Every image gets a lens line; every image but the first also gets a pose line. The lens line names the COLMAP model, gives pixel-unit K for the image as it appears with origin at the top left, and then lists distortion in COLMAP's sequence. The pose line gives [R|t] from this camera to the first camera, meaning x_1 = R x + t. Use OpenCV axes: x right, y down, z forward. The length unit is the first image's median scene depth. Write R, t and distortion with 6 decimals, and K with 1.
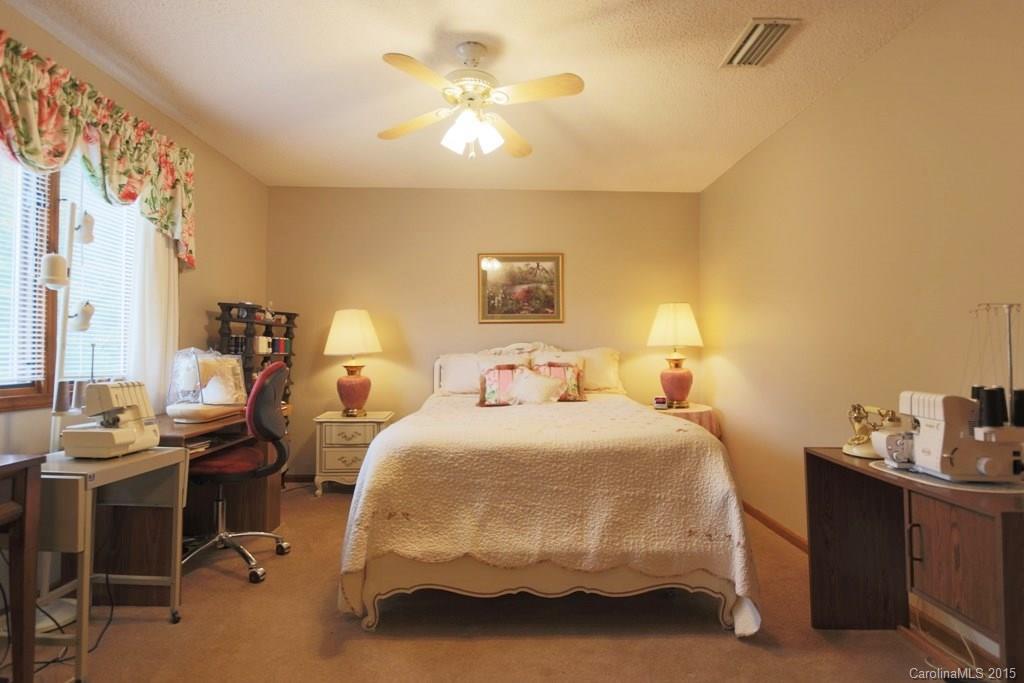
lens RADIAL K [[522.0, 0, 509.9], [0, 522.0, 341.9], [0, 0, 1]] dist [-0.006954, -0.004441]
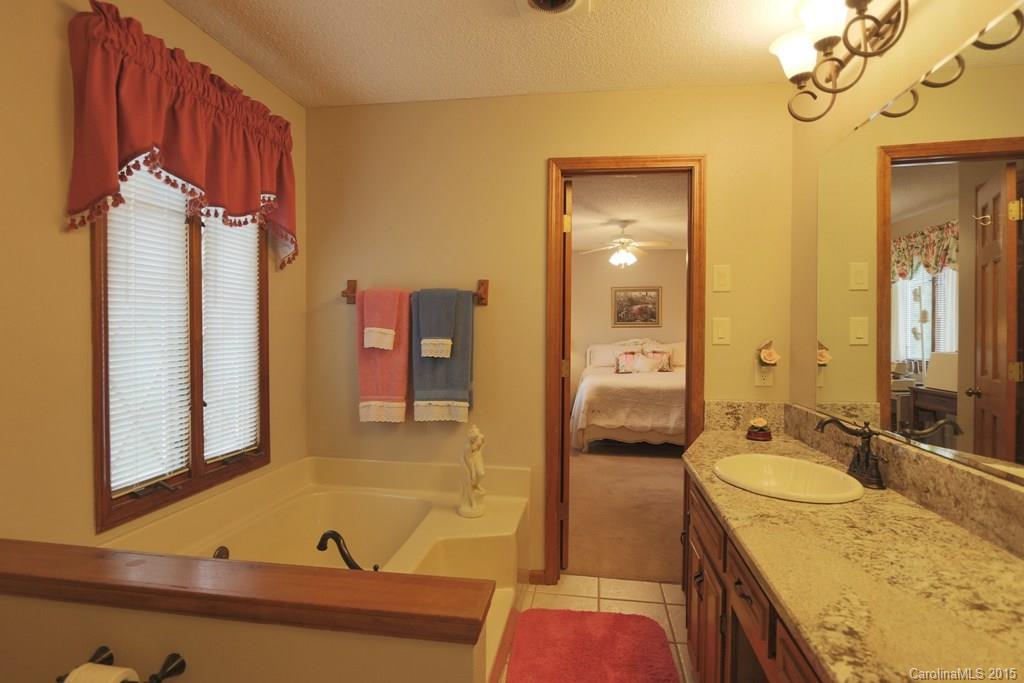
lens RADIAL K [[522.0, 0, 513.5], [0, 522.0, 340.9], [0, 0, 1]] dist [-0.006954, -0.004441]
pose [[0.985380, 0.011494, -0.169985, -0.099064], [-0.004166, 0.999049, 0.043405, -0.074138], [0.170322, -0.042063, 0.984490, -0.907920]]
